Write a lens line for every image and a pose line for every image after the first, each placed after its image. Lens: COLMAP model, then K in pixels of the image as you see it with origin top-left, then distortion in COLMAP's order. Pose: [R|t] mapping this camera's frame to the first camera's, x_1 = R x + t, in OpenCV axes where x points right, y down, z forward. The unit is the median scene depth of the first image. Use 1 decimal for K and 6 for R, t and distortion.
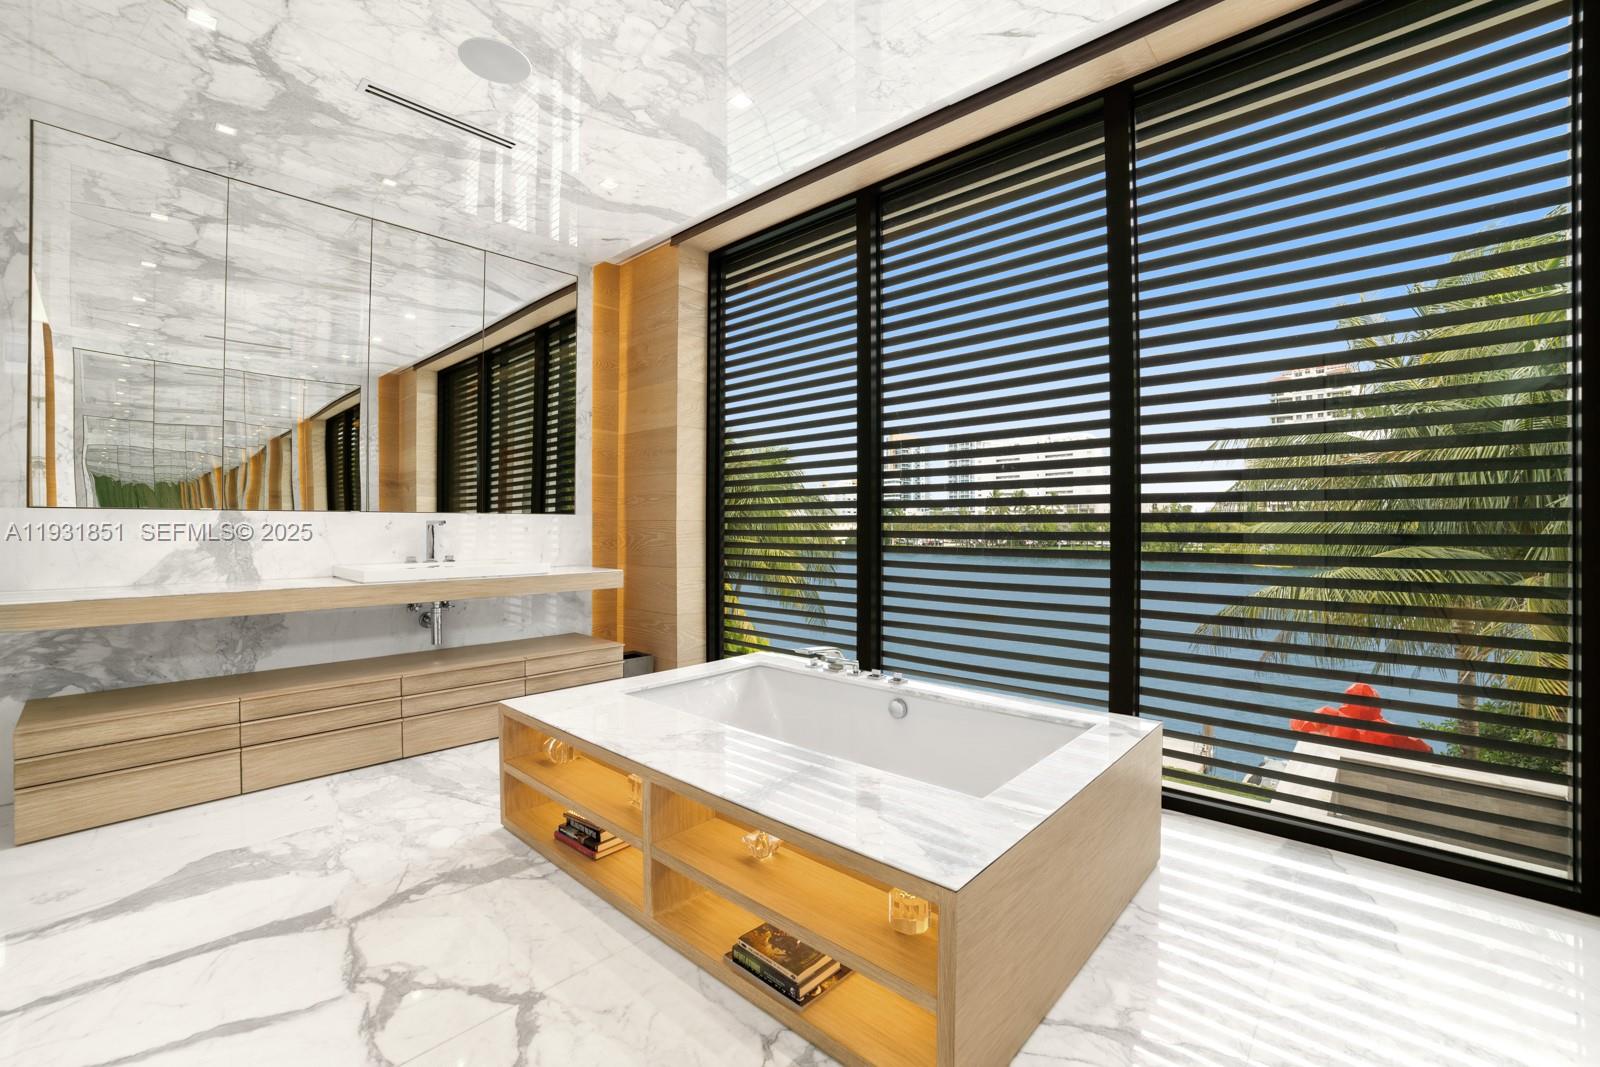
lens RADIAL K [[668.7, 0, 800.0], [0, 668.7, 533.5], [0, 0, 1]] dist [-0.041788, 0.000343]
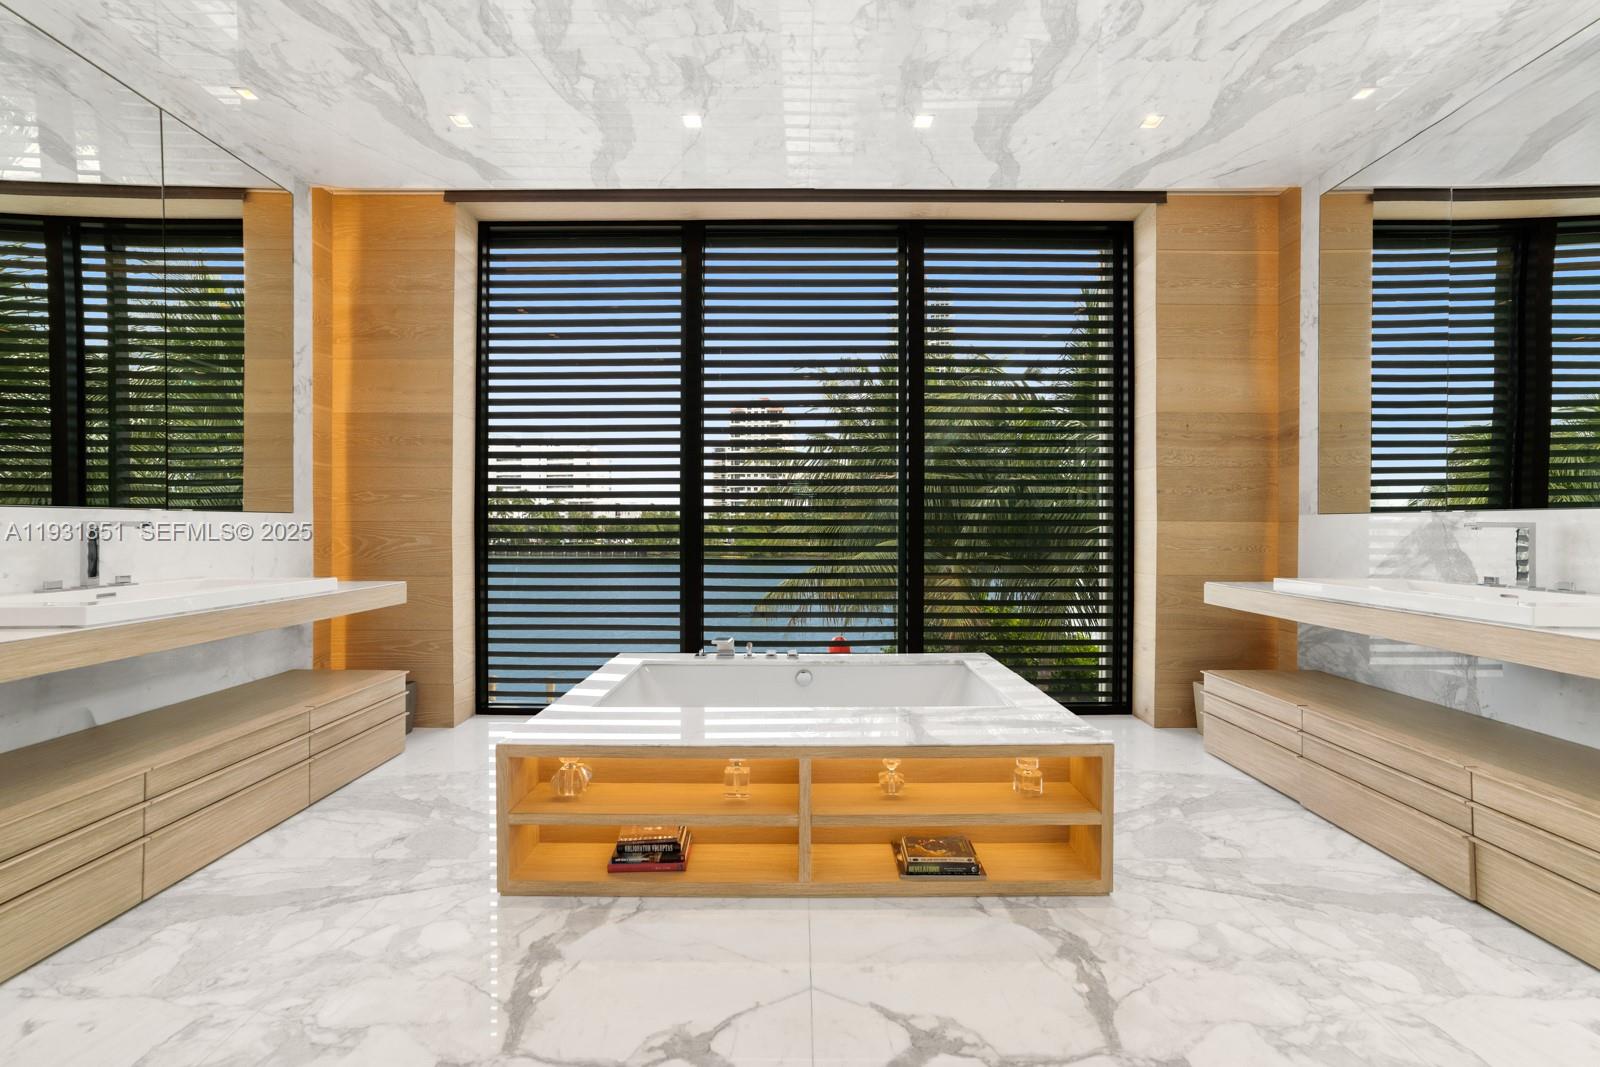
lens RADIAL K [[633.2, 0, 800.0], [0, 633.2, 533.5], [0, 0, 1]] dist [-0.035626, 0.023030]
pose [[0.736354, -0.009818, 0.676525, -0.475683], [0.007416, 0.999952, 0.006440, -0.007818], [-0.676556, 0.000275, 0.736391, 0.112097]]
